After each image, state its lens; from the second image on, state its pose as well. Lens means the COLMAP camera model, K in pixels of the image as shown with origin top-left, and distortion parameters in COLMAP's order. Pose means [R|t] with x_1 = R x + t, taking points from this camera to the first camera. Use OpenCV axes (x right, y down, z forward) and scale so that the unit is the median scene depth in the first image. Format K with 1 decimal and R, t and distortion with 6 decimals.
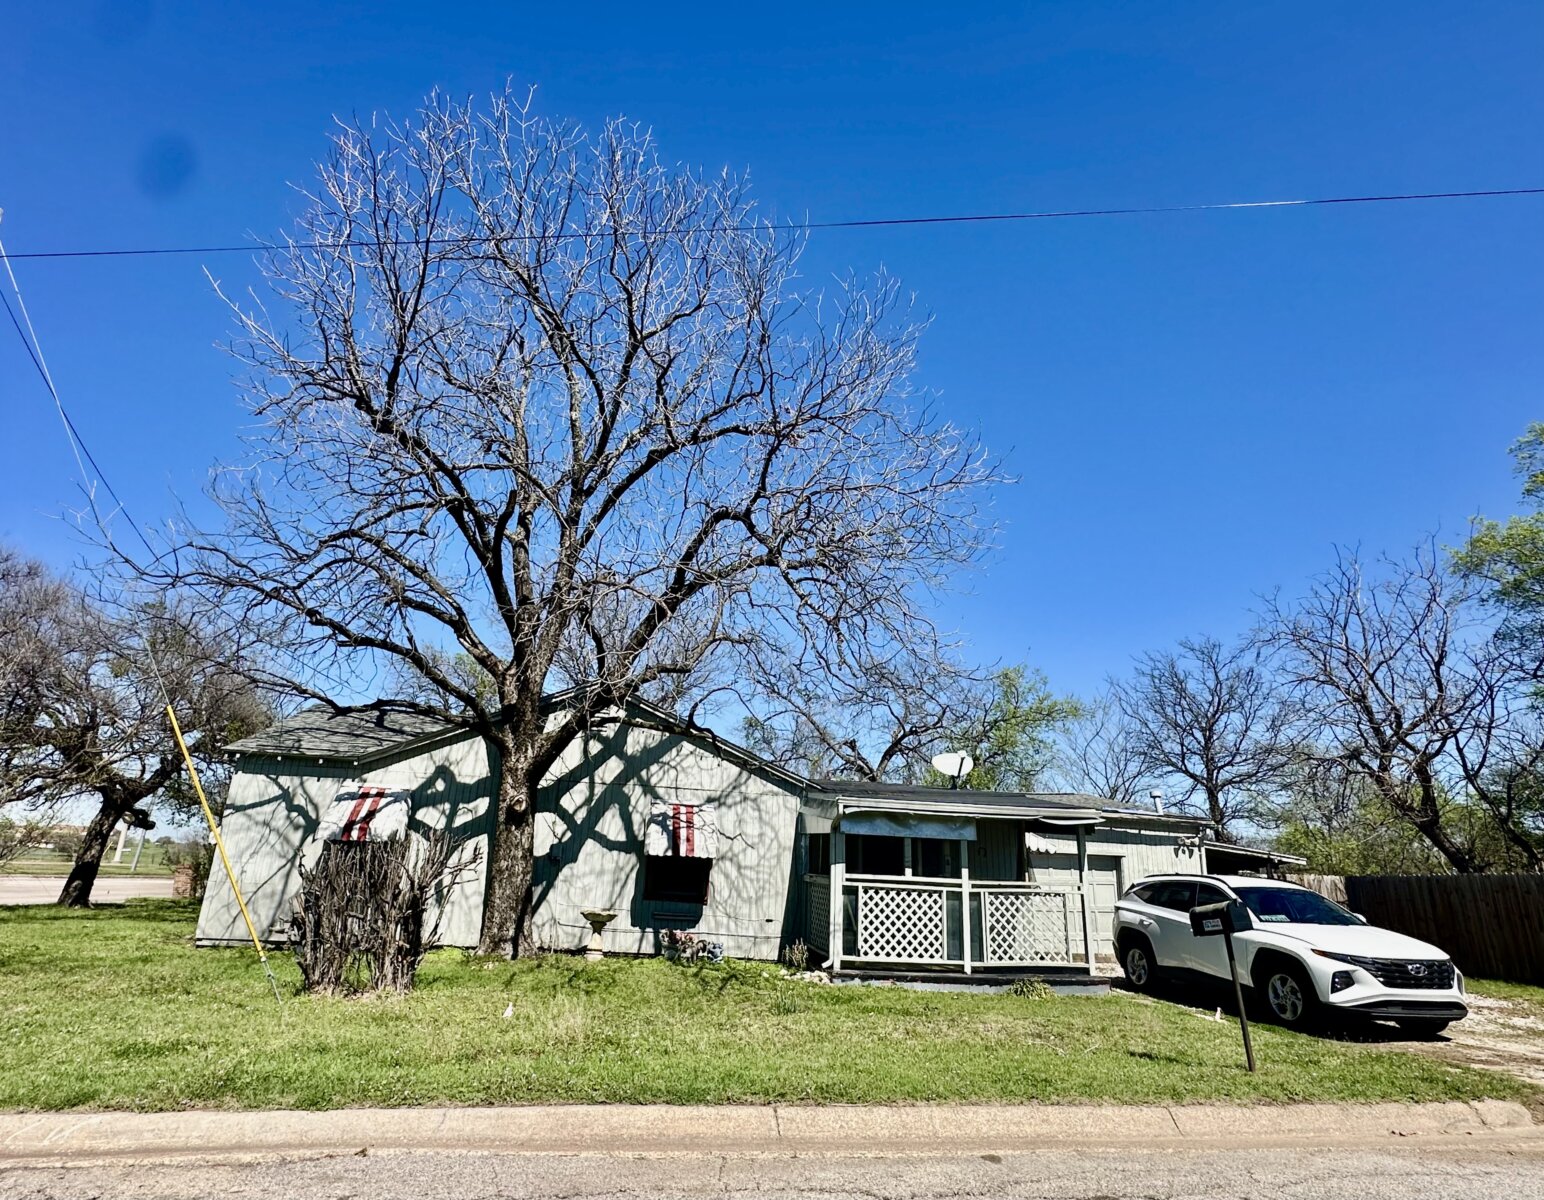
lens RADIAL K [[834.3, 0, 758.9], [0, 834.3, 592.1], [0, 0, 1]] dist [-0.006629, 0.002253]
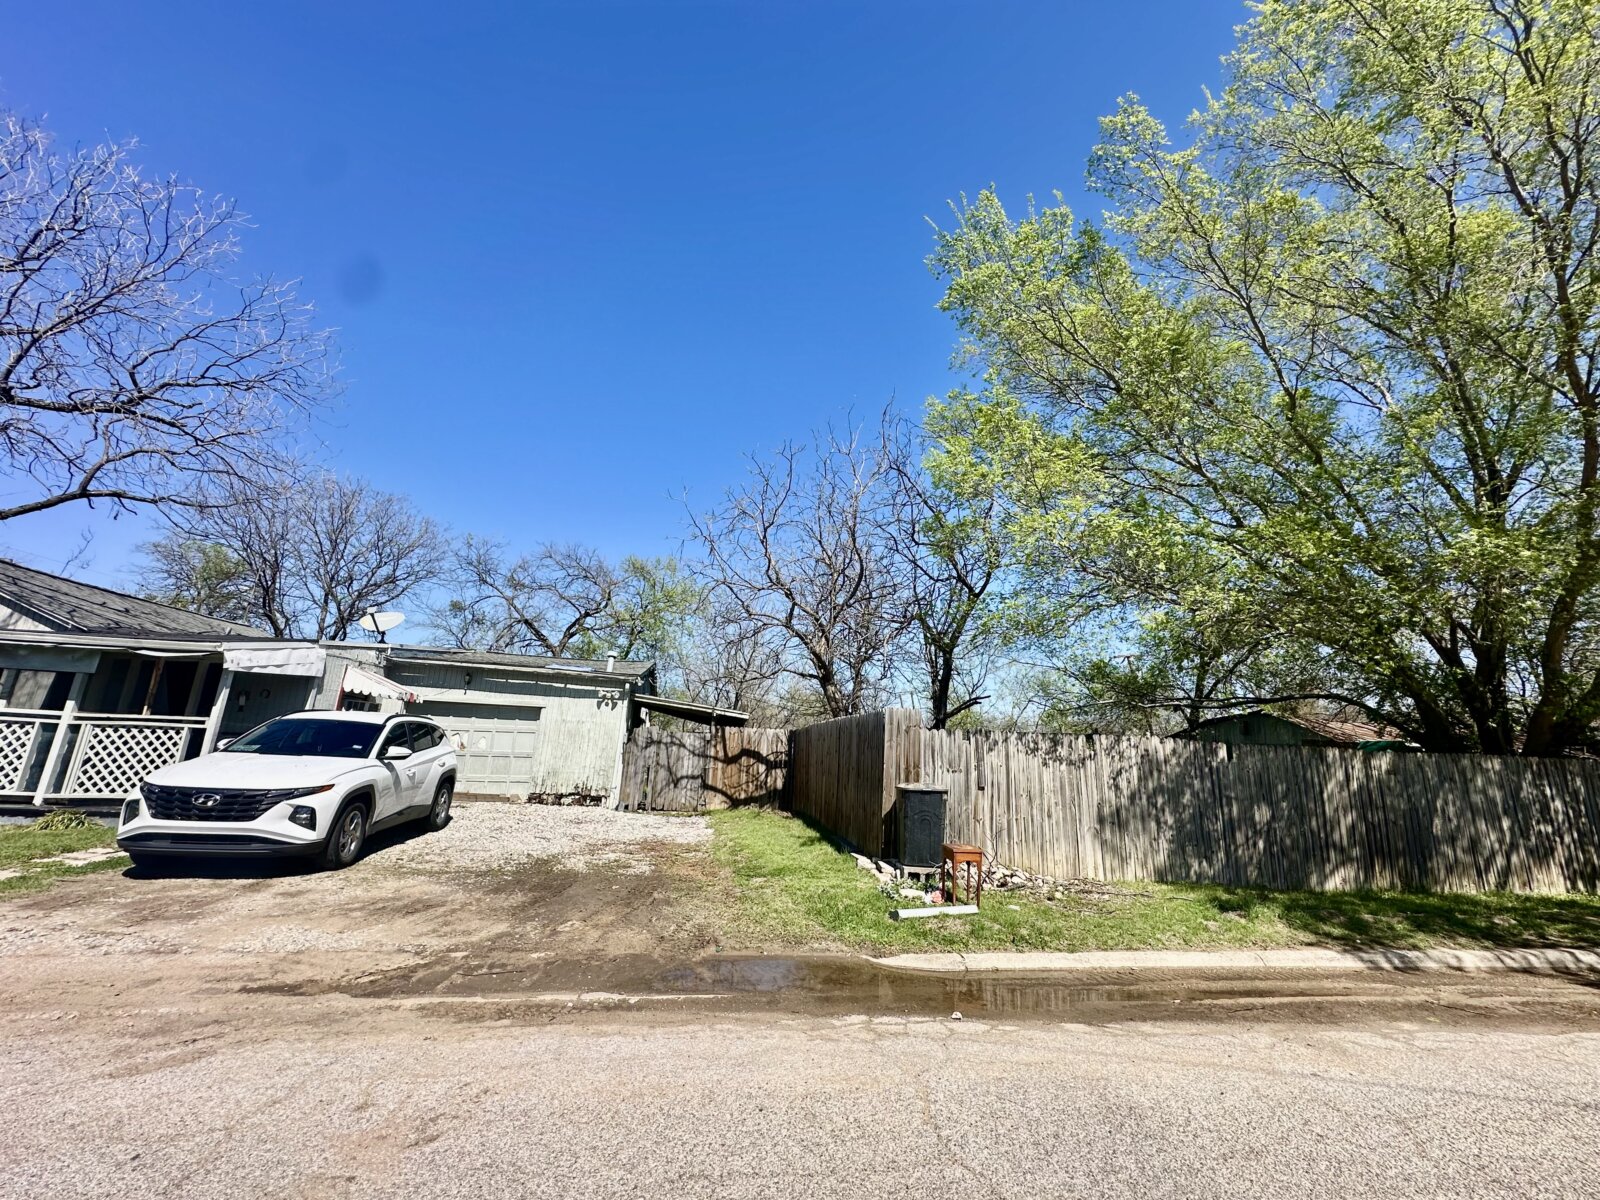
lens RADIAL K [[640.3, 0, 797.0], [0, 640.3, 601.7], [0, 0, 1]] dist [-0.001985, -0.000115]
pose [[0.999942, 0.009185, 0.005643, 1.084367], [-0.009709, 0.994821, 0.101176, 0.136342], [-0.004685, -0.101225, 0.994853, 0.276551]]
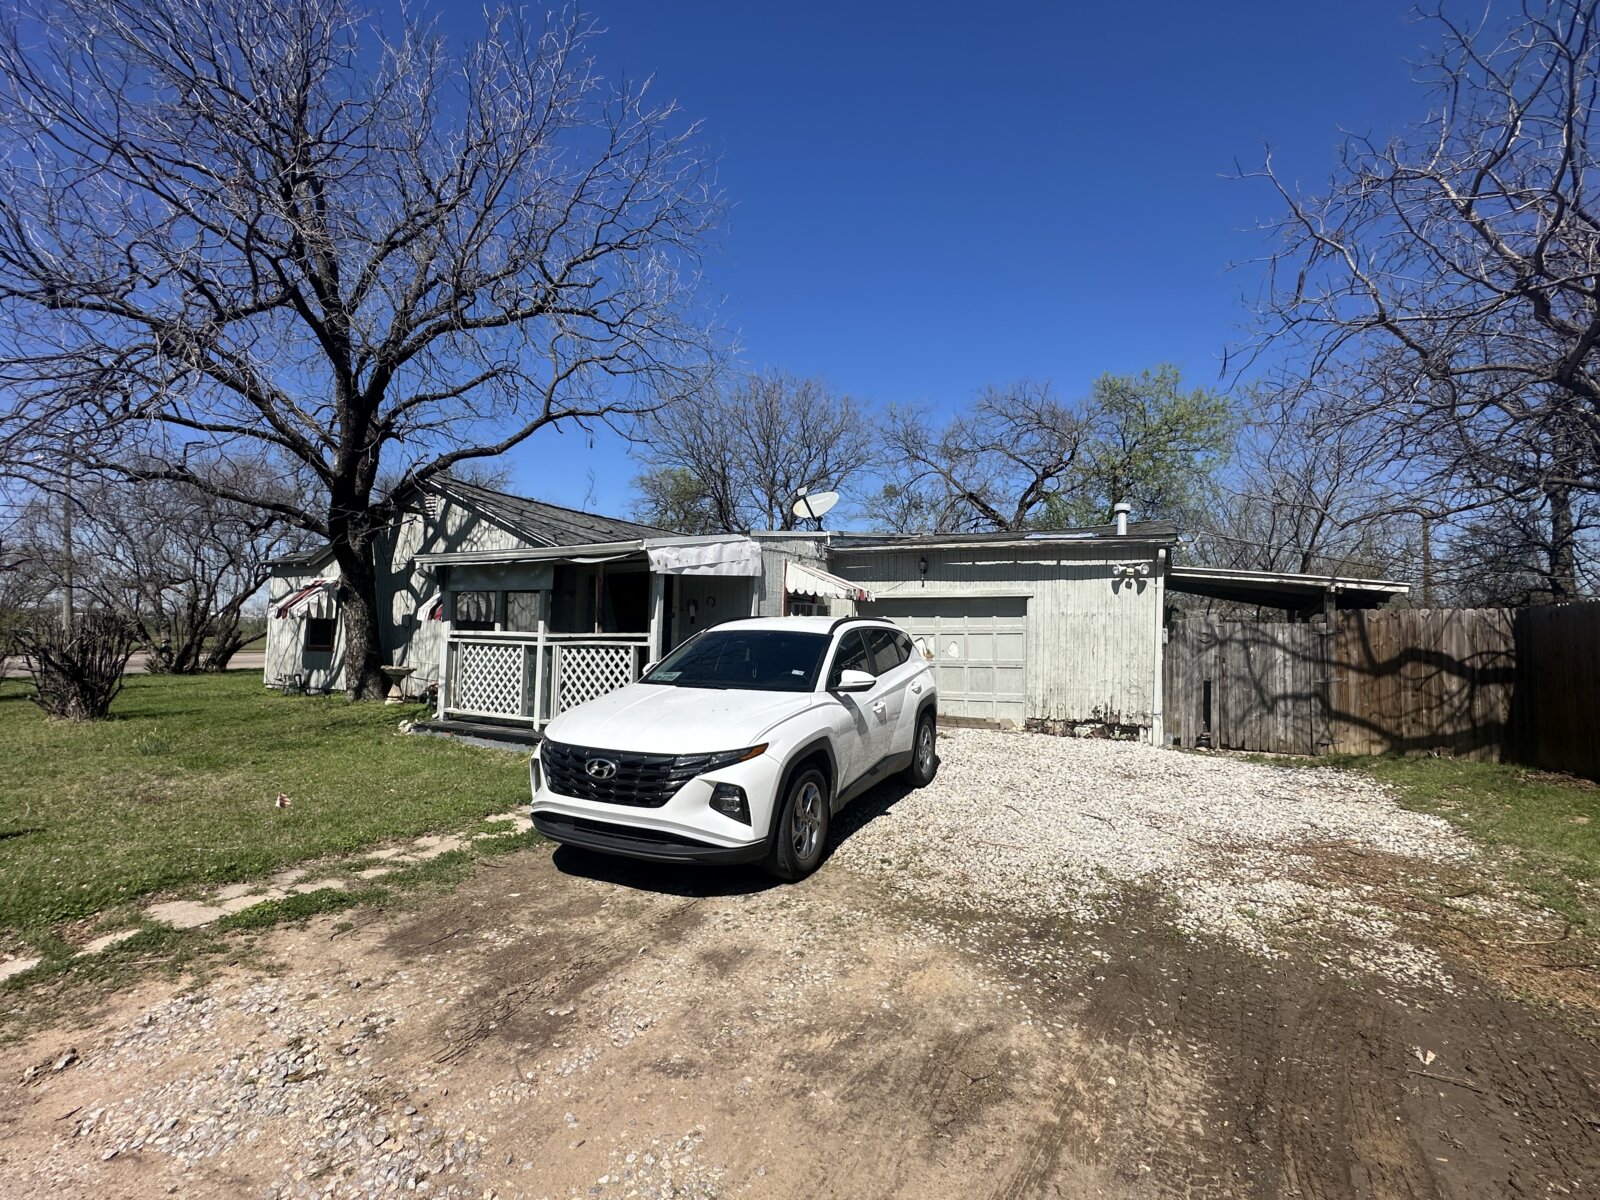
lens RADIAL K [[697.7, 0, 796.5], [0, 697.7, 599.3], [0, 0, 1]] dist [0.000210, -0.000033]
pose [[0.810137, -0.056631, -0.583498, 0.900897], [0.208720, 0.957966, 0.196816, 0.222352], [0.547826, -0.281236, 0.787904, 0.576647]]
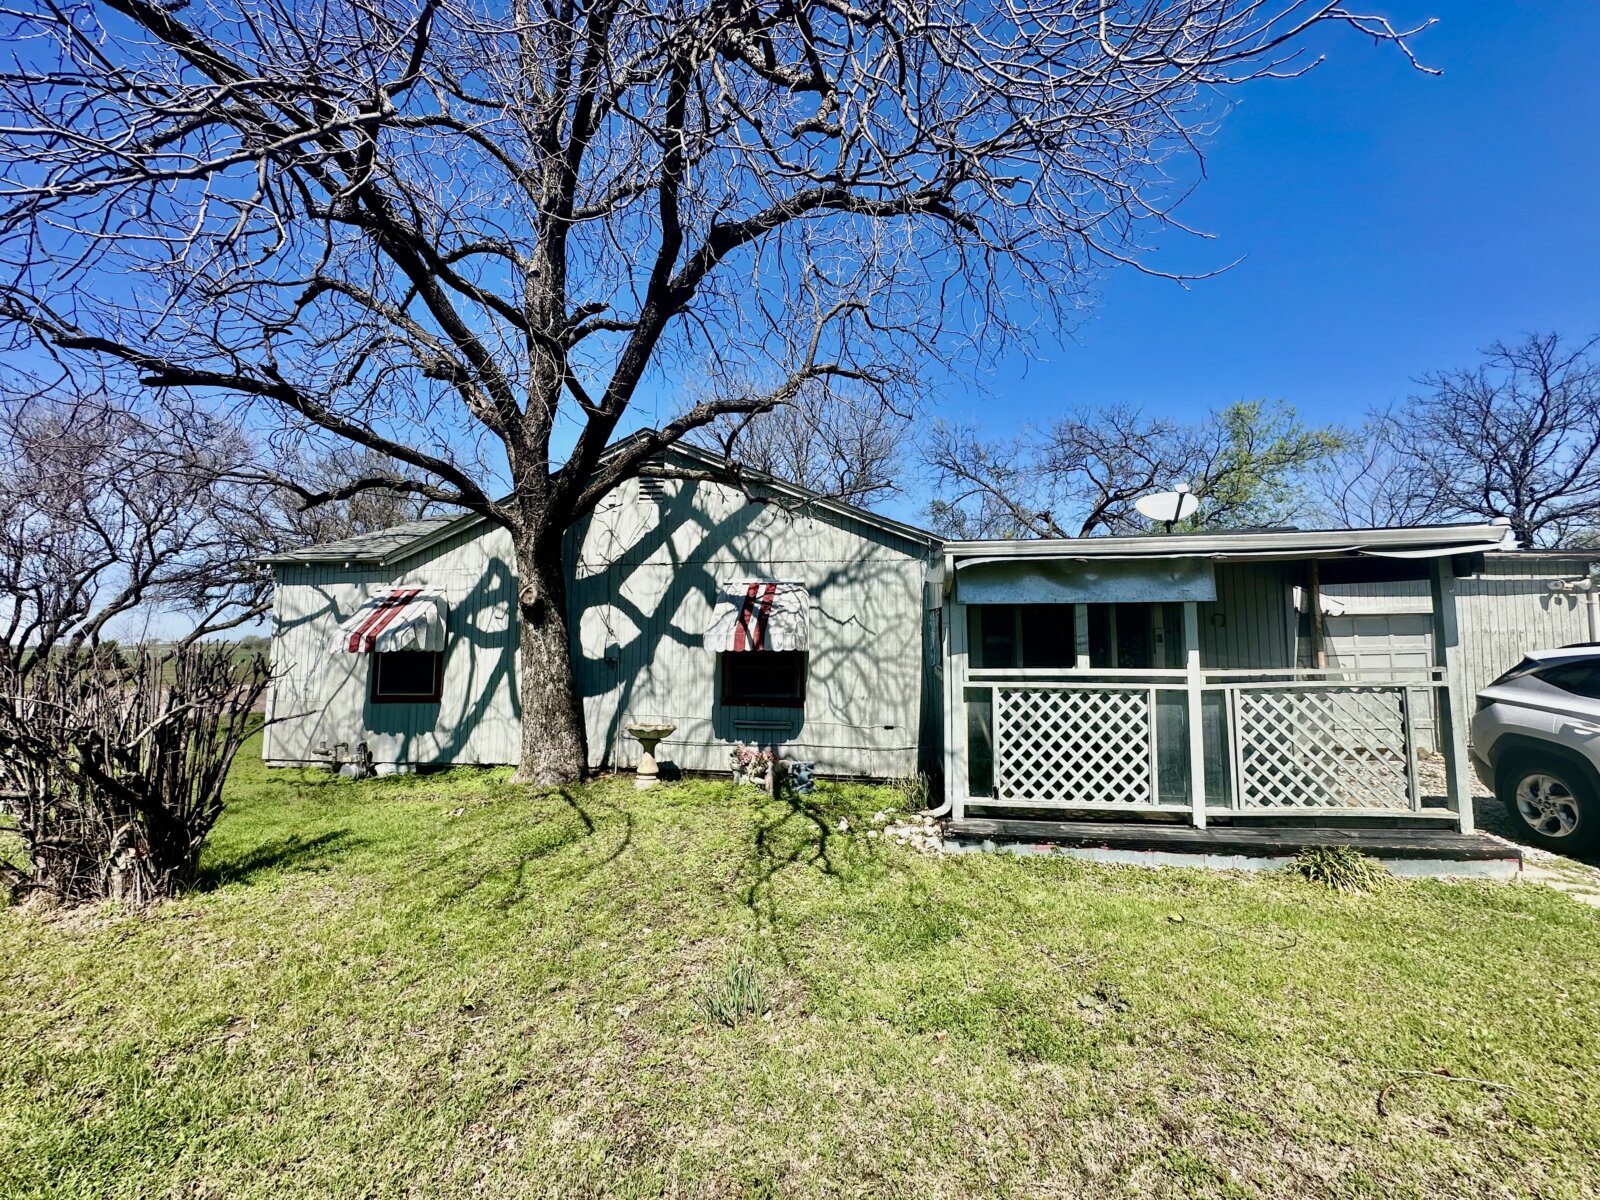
lens RADIAL K [[640.3, 0, 811.0], [0, 640.3, 600.0], [0, 0, 1]] dist [-0.001985, -0.000115]
pose [[0.956687, -0.067953, -0.283077, 0.126792], [0.135792, 0.964277, 0.227444, 0.167445], [0.257509, -0.256033, 0.931738, 0.545925]]
